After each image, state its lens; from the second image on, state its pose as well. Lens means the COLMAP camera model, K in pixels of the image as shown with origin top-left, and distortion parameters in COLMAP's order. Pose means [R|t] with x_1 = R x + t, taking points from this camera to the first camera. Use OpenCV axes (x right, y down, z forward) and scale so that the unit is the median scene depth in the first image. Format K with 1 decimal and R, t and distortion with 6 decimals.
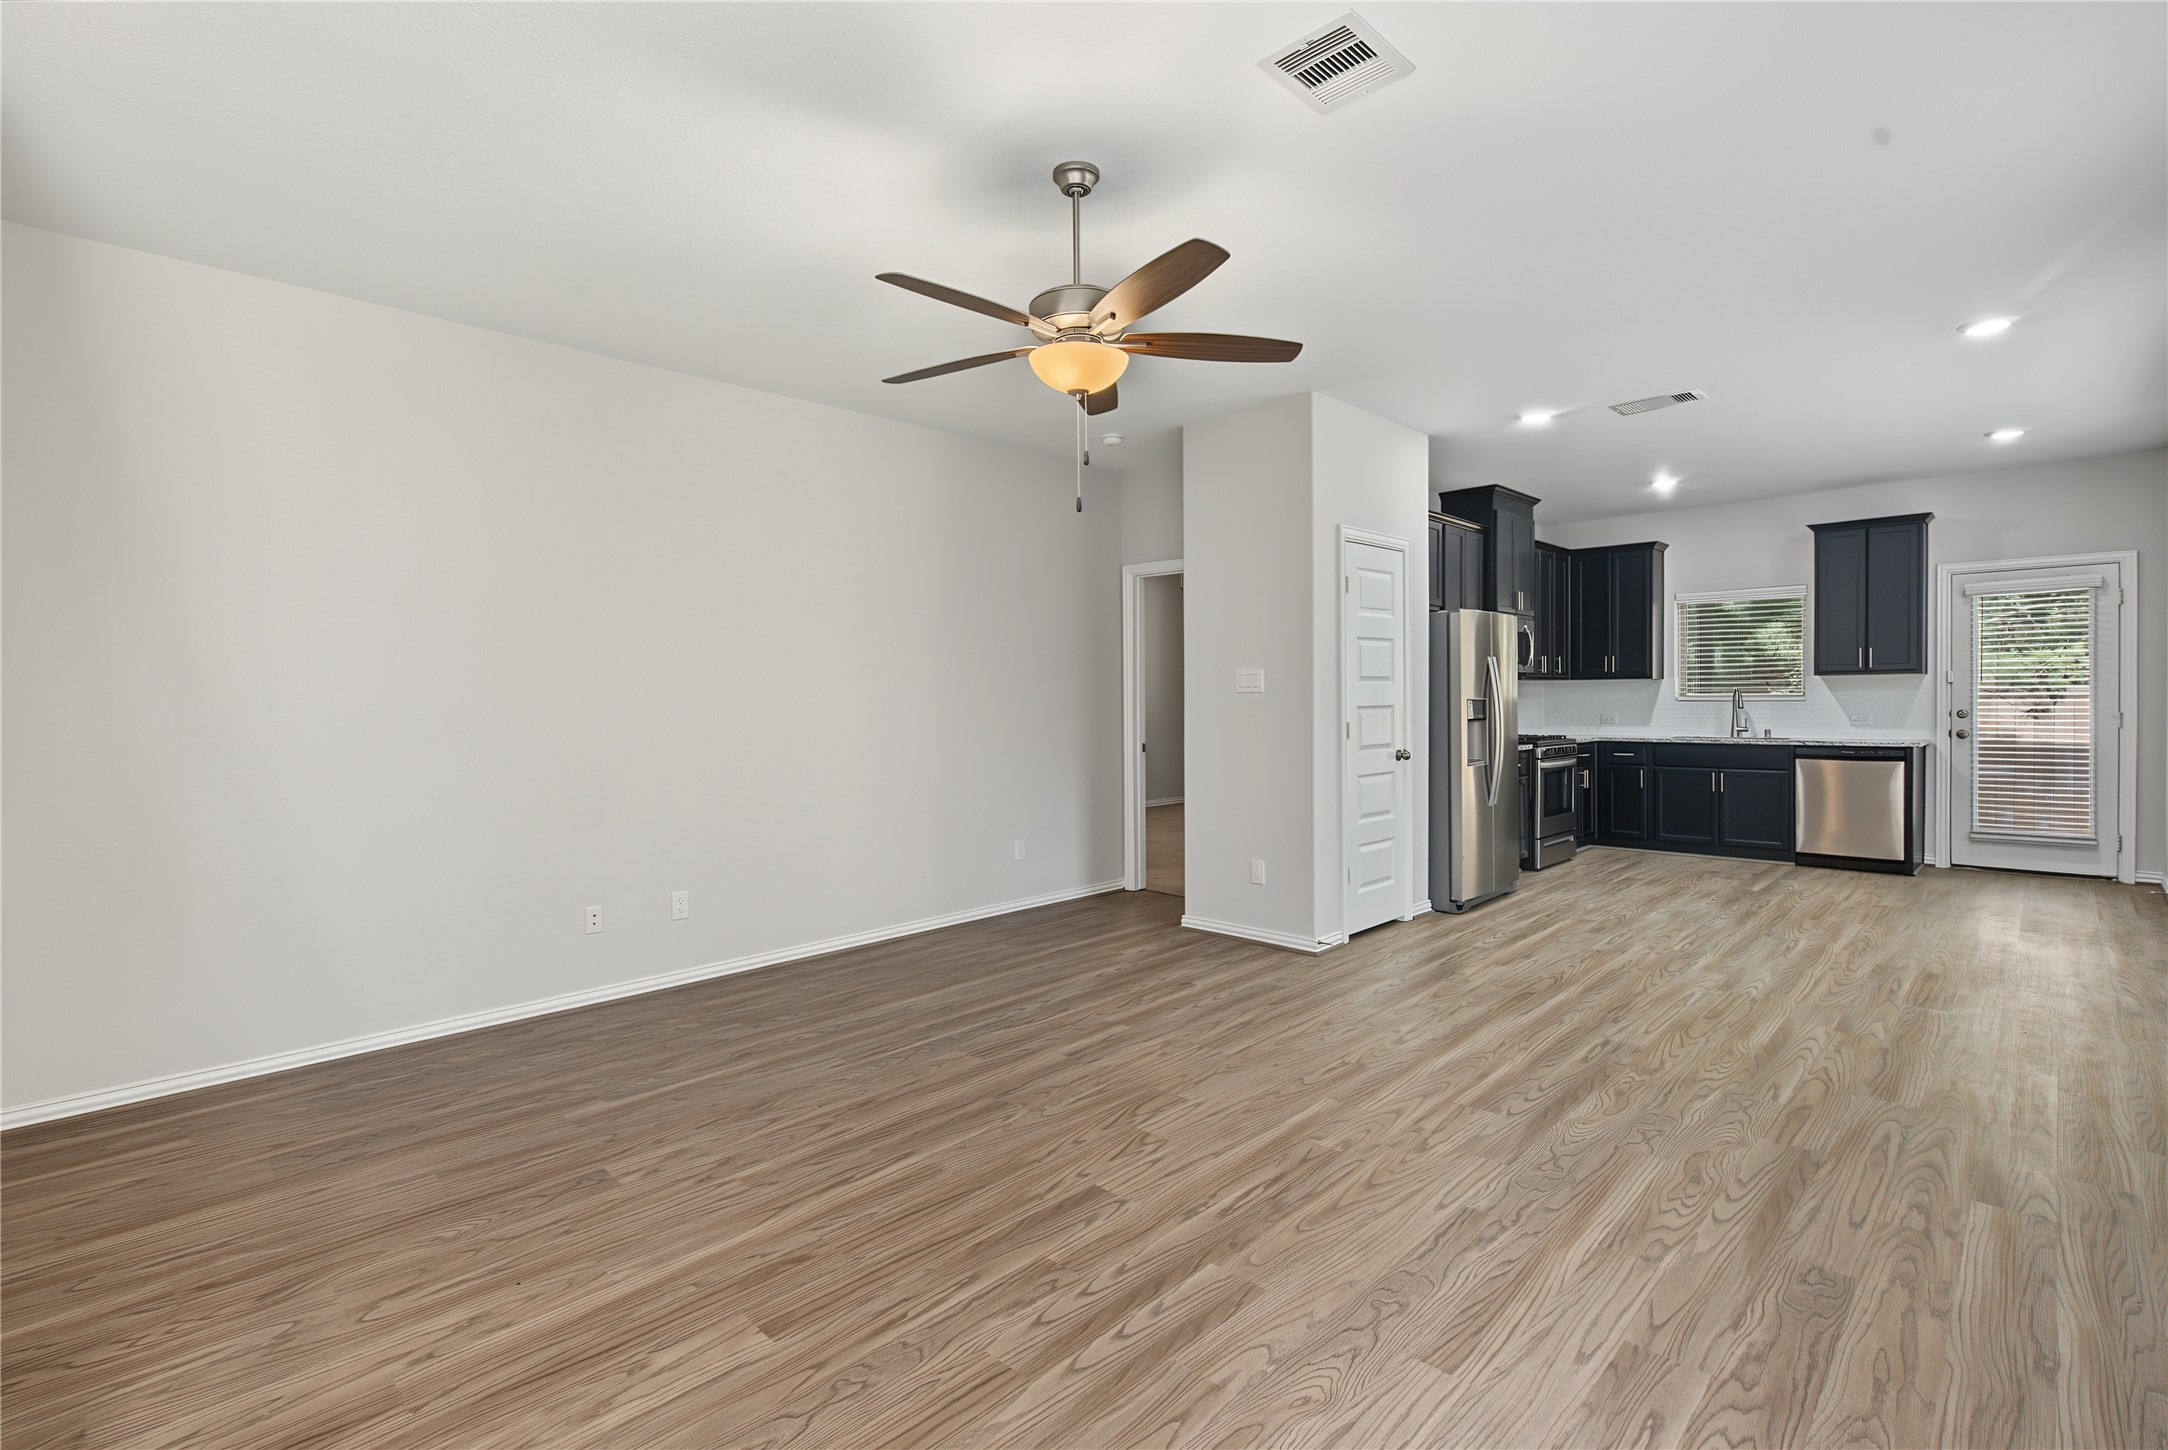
lens RADIAL K [[984.5, 0, 1078.2], [0, 984.5, 715.6], [0, 0, 1]] dist [-0.003436, 0.001150]
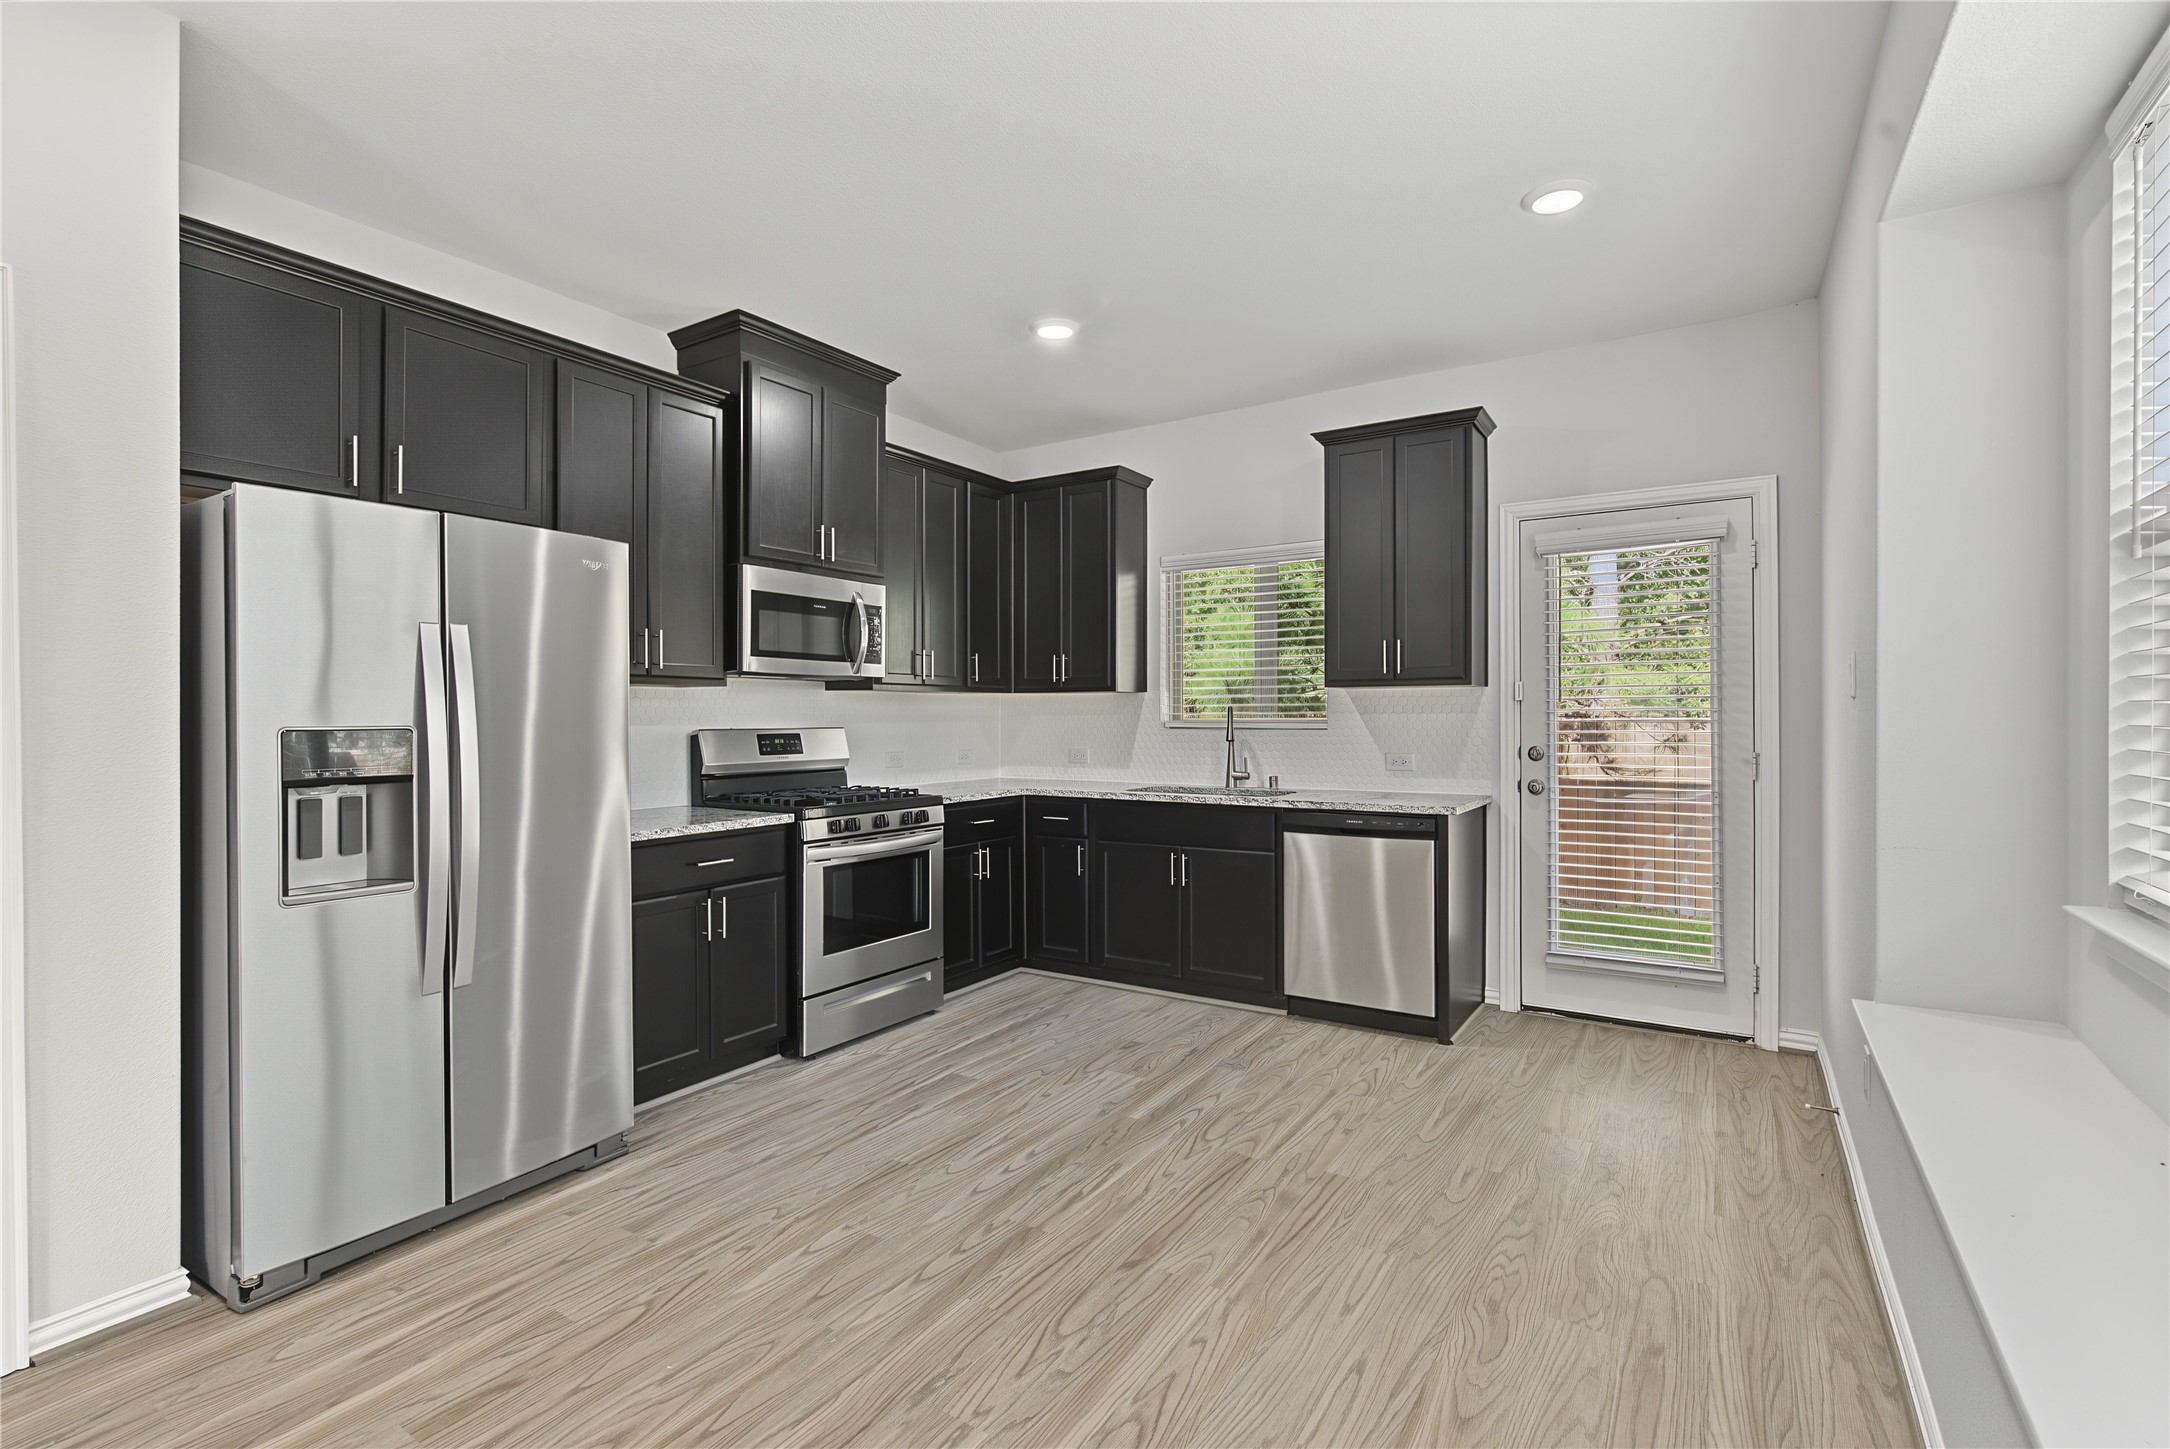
lens RADIAL K [[985.4, 0, 1090.7], [0, 985.4, 714.5], [0, 0, 1]] dist [-0.003436, 0.001150]
pose [[0.978807, 0.005925, 0.204700, 0.661962], [-0.001776, 0.999789, -0.020447, -0.016307], [-0.204778, 0.019650, 0.978611, 0.606215]]
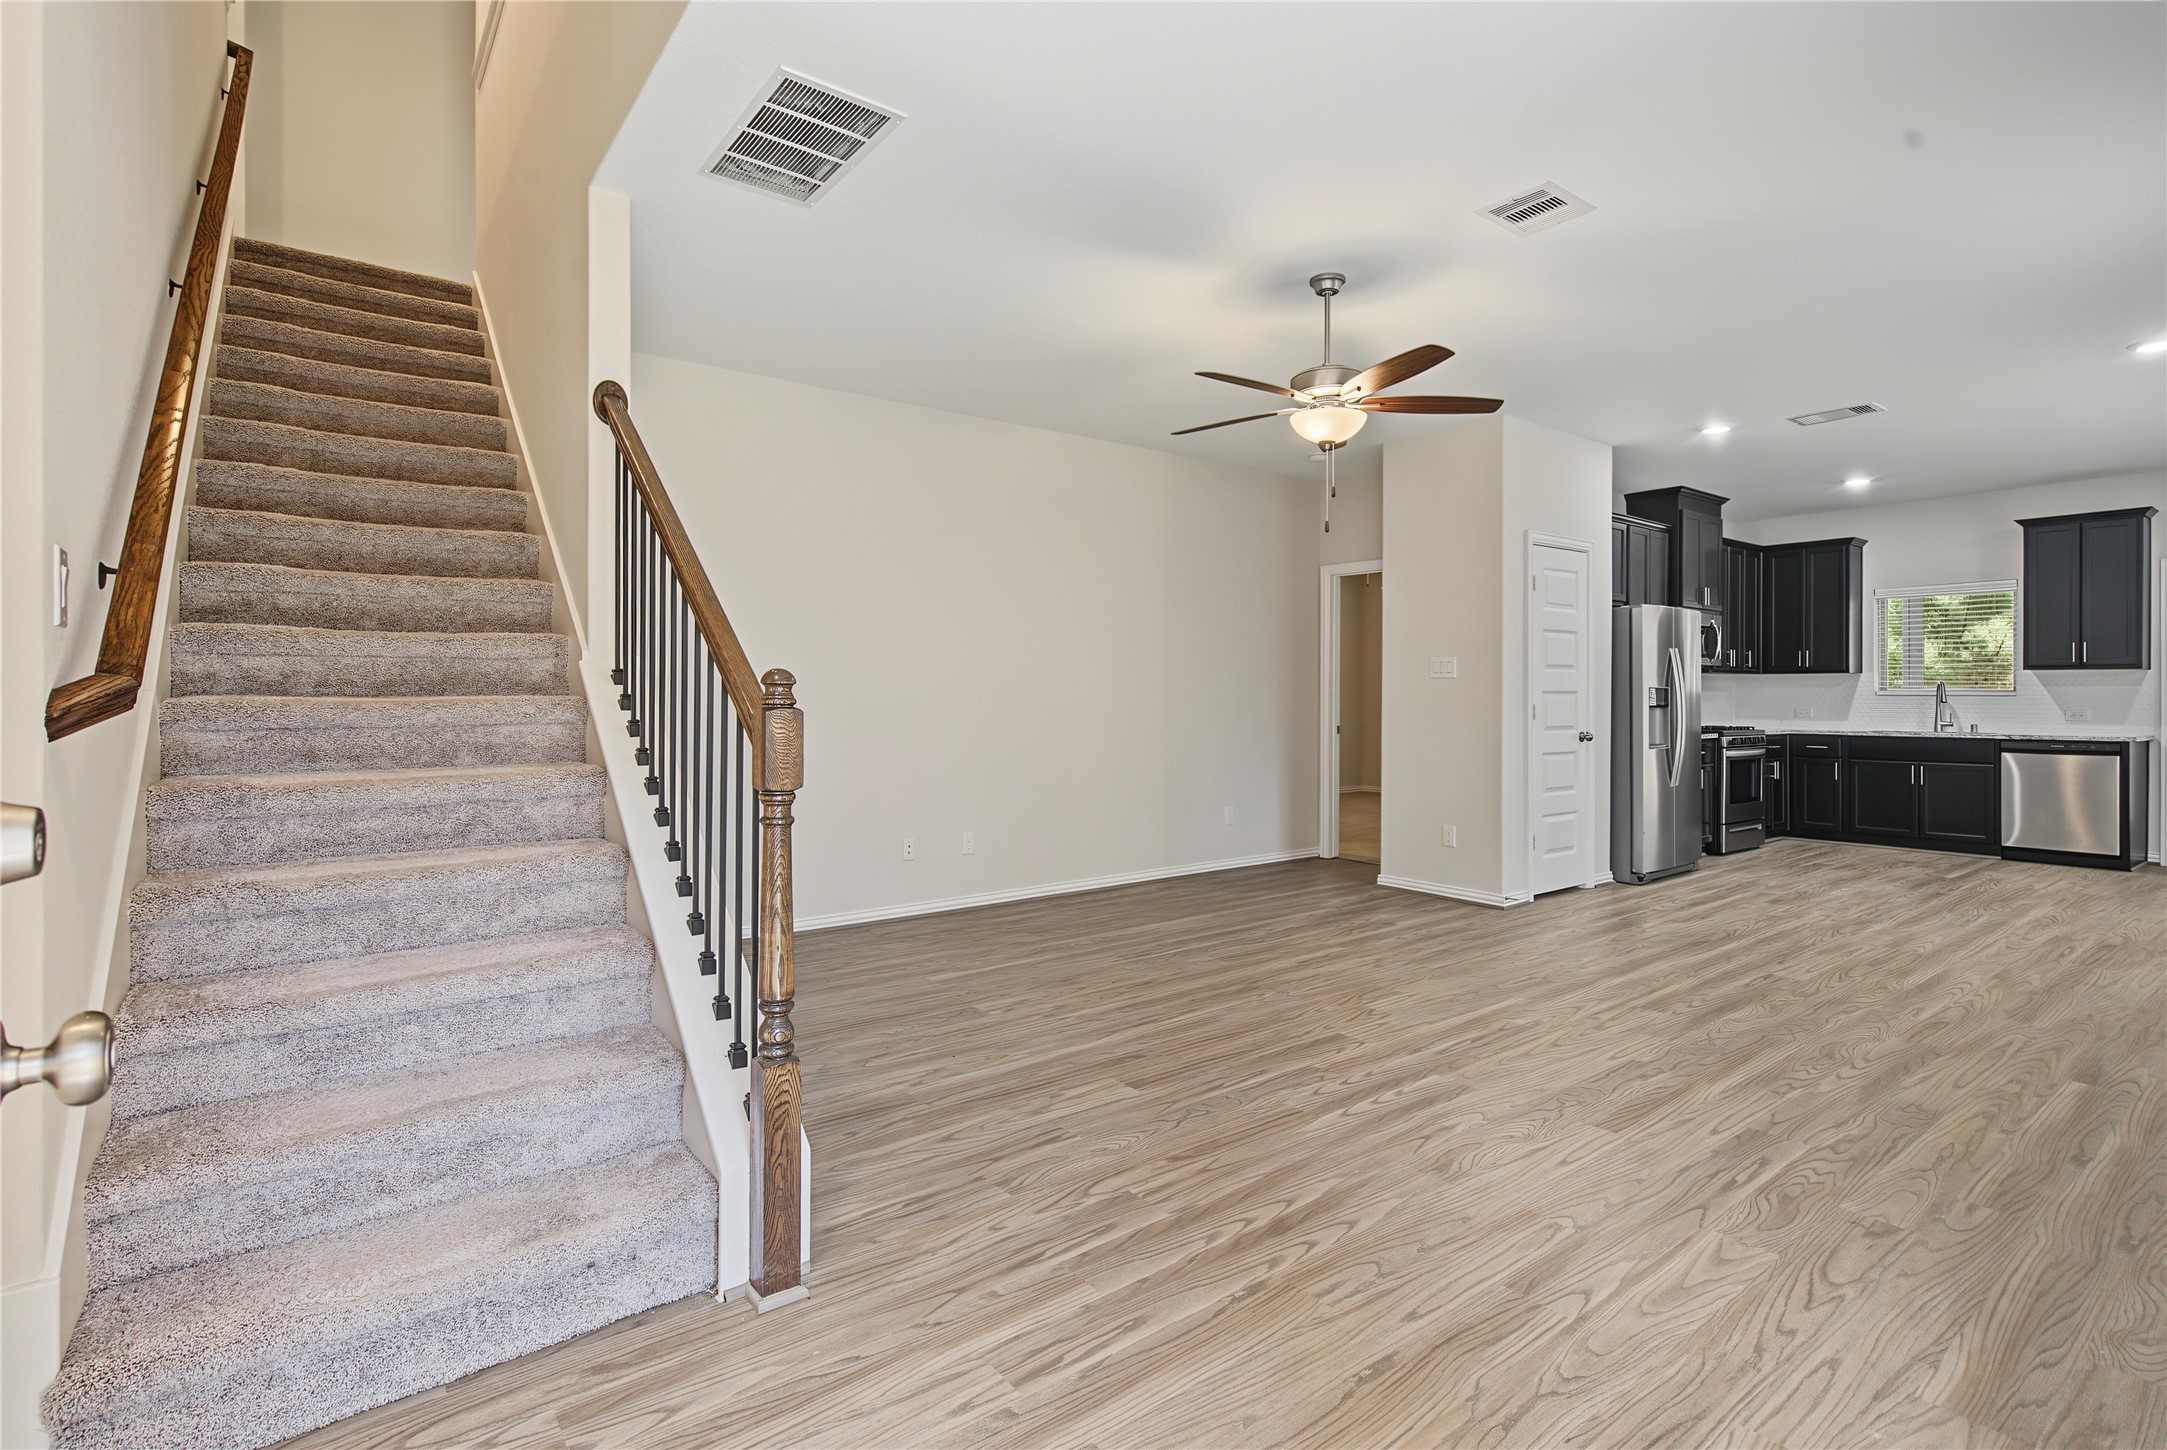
lens RADIAL K [[984.1, 0, 1093.1], [0, 984.1, 694.6], [0, 0, 1]] dist [-0.003436, 0.001150]
pose [[0.989056, 0.011715, -0.147077, -0.055010], [-0.014195, 0.999774, -0.015823, 0.018188], [0.146858, 0.017738, 0.988999, -0.172876]]
